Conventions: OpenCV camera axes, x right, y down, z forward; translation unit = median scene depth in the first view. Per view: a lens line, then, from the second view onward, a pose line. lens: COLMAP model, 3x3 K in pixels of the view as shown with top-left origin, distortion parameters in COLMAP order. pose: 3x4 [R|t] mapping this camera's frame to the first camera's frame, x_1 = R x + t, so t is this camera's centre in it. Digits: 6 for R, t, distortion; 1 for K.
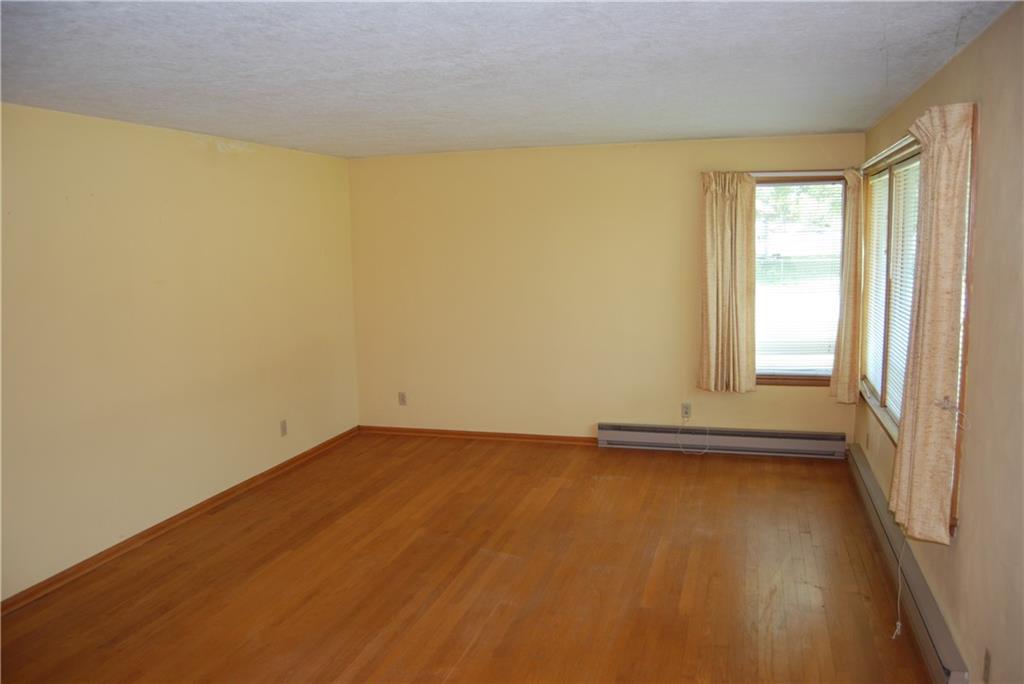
lens RADIAL K [[809.1, 0, 512.0], [0, 809.1, 342.0], [0, 0, 1]] dist [-0.081682, -0.002613]
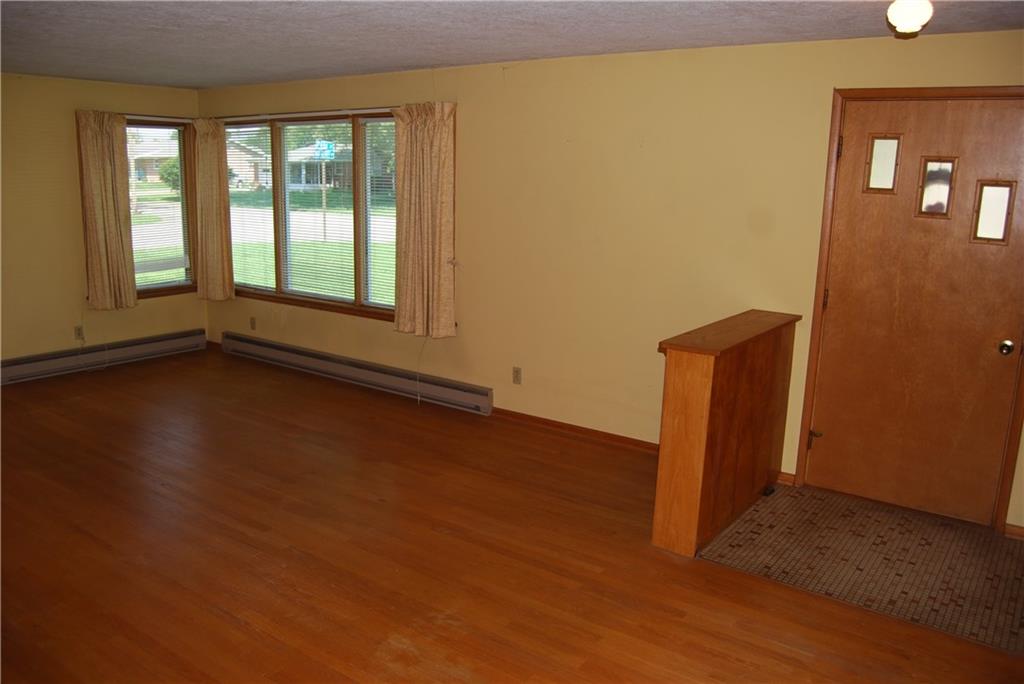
lens RADIAL K [[809.1, 0, 512.0], [0, 809.1, 342.0], [0, 0, 1]] dist [-0.081682, -0.002613]
pose [[0.339440, -0.163176, 0.926366, -0.594500], [0.100160, 0.985509, 0.136893, 0.011279], [-0.935280, 0.046318, 0.350865, 0.093149]]
